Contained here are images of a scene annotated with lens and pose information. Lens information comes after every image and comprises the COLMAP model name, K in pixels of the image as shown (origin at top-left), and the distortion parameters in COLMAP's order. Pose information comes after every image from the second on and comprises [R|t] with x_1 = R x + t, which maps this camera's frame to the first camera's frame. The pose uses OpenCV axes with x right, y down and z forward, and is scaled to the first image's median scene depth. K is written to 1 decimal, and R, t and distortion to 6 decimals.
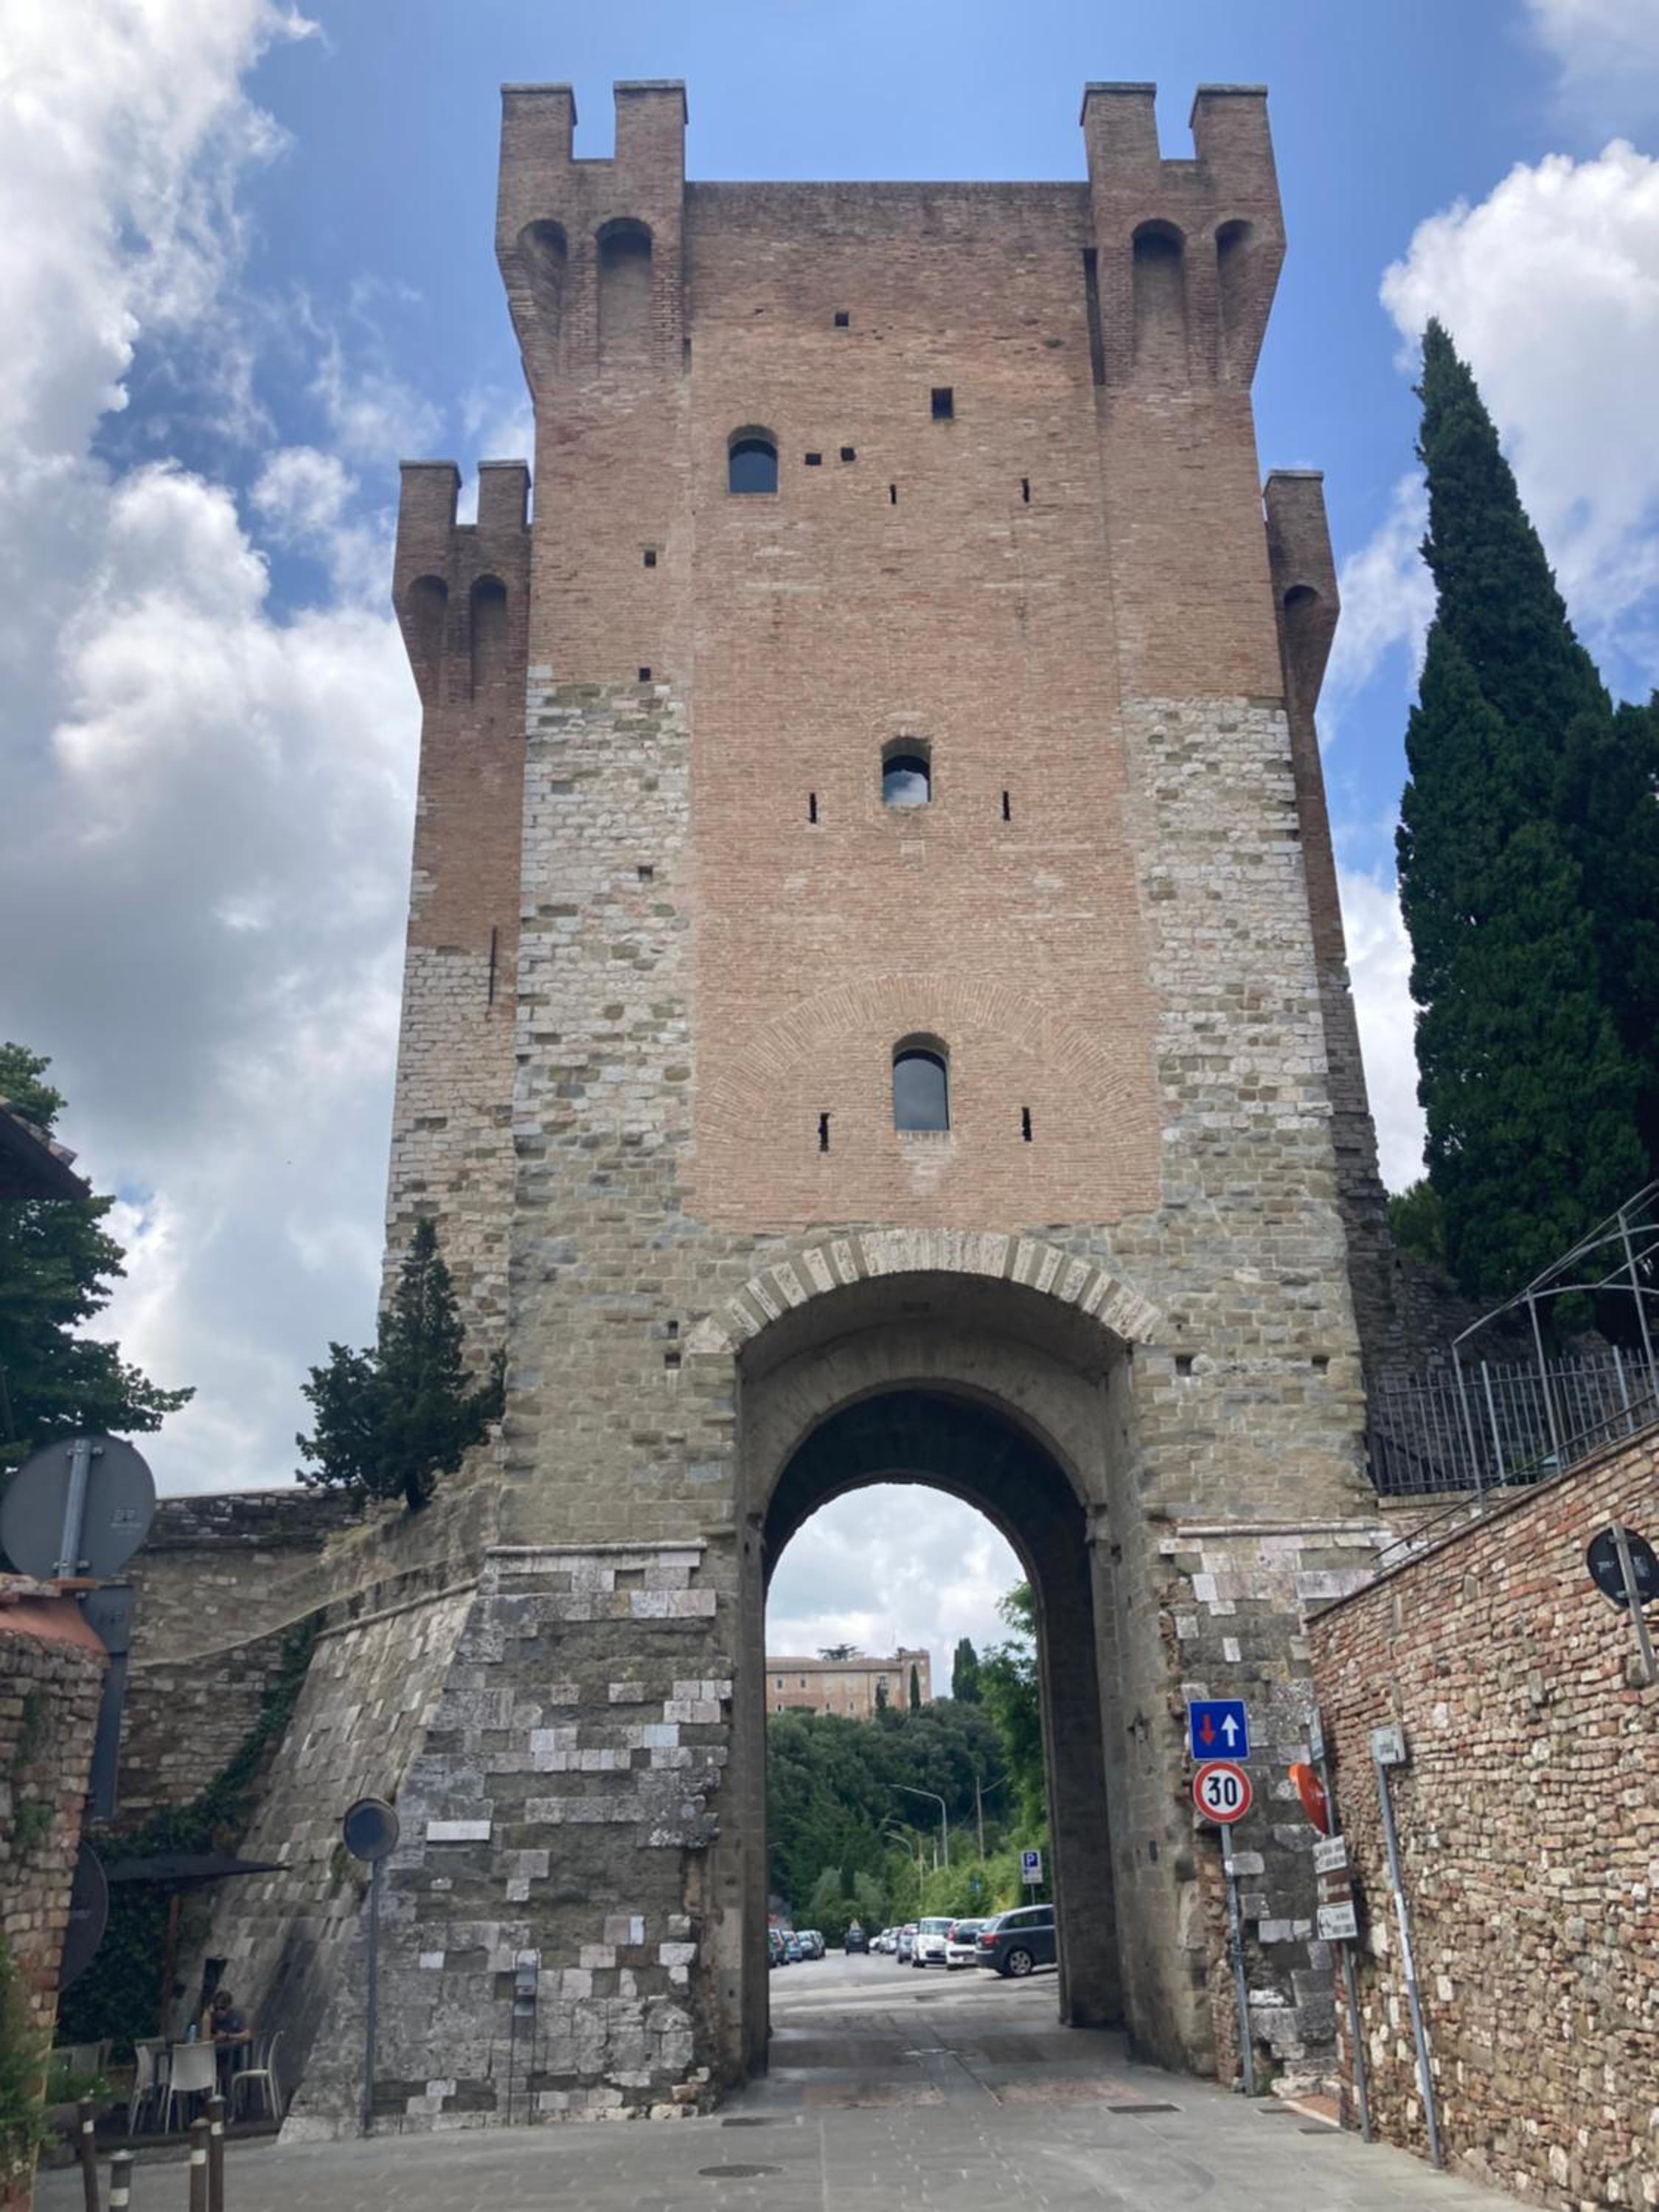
lens RADIAL K [[1772.7, 0, 831.4], [0, 1772.7, 1087.3], [0, 0, 1]] dist [0.090490, -0.180405]
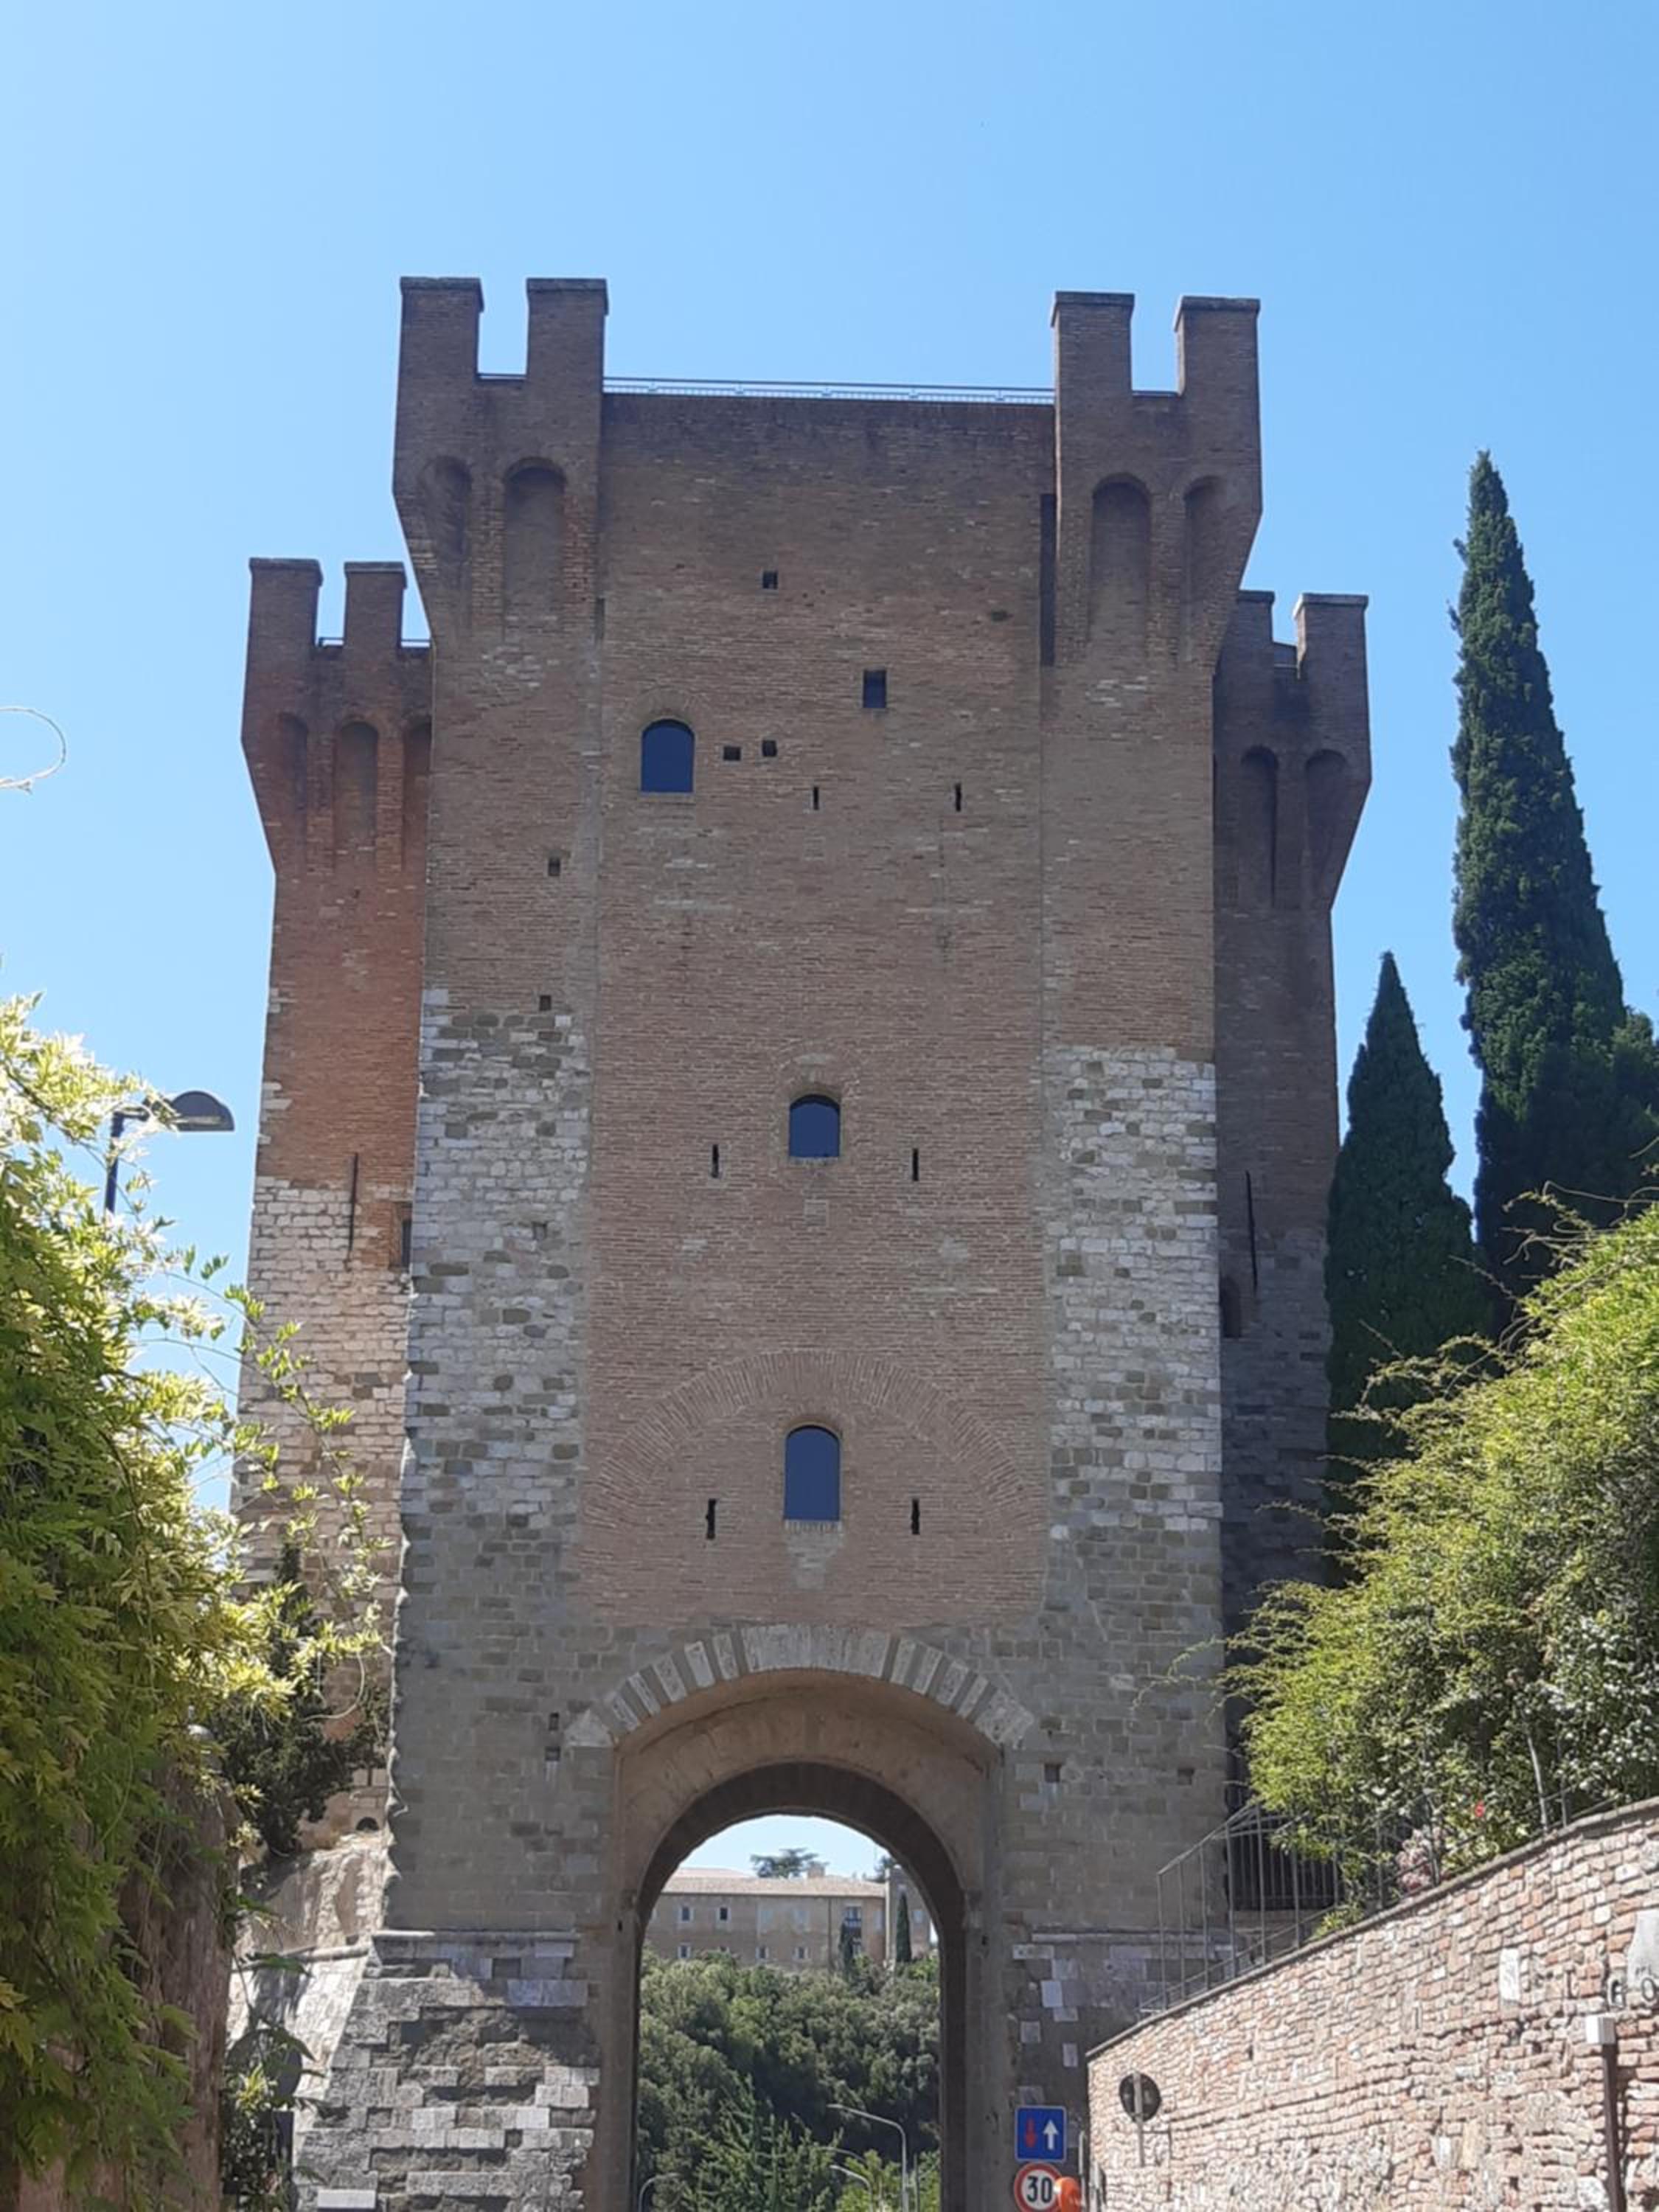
lens RADIAL K [[3101.4, 0, 806.0], [0, 3101.4, 1080.4], [0, 0, 1]] dist [0.177540, -0.496881]
pose [[0.999367, 0.035560, -0.001274, 0.040280], [-0.035396, 0.997145, 0.066707, -0.320044], [0.003642, -0.066620, 0.997772, -0.690336]]
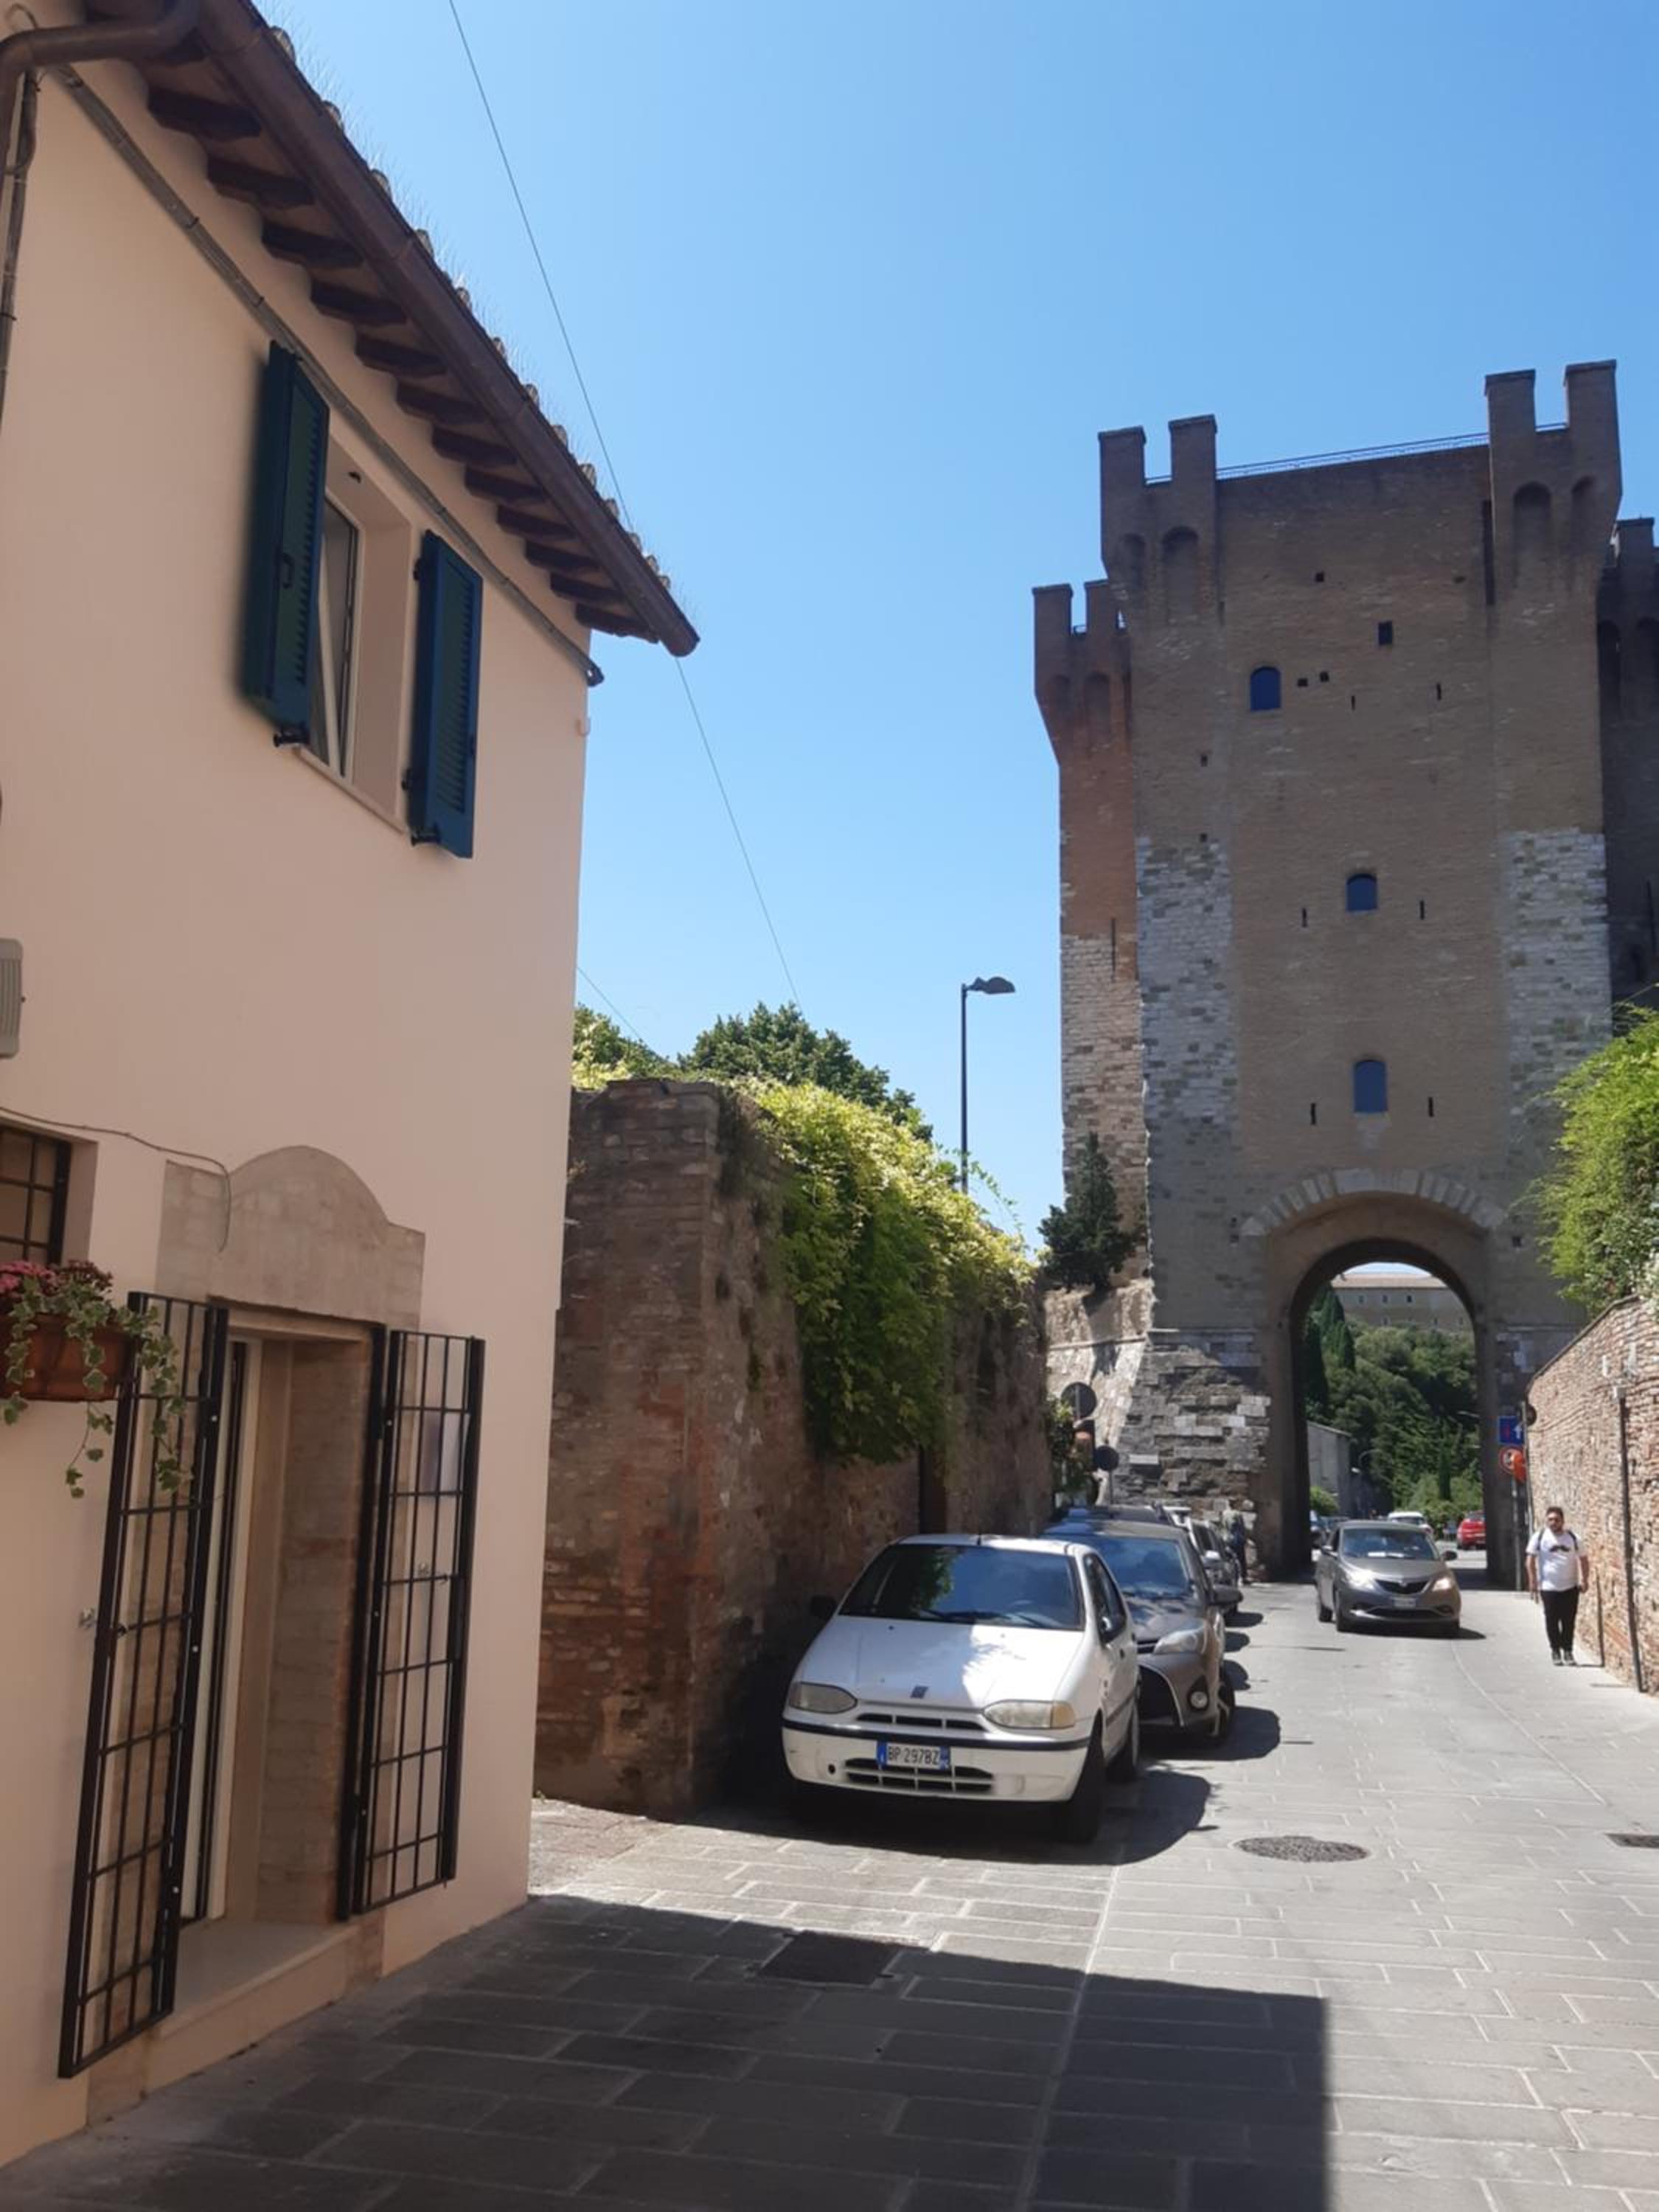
lens RADIAL K [[1904.7, 0, 839.8], [0, 1904.7, 1081.9], [0, 0, 1]] dist [0.139317, -0.317599]
pose [[0.952282, -0.021684, -0.304447, 0.127836], [0.087258, 0.975184, 0.203475, -0.430140], [0.292480, -0.220331, 0.930543, -0.939220]]
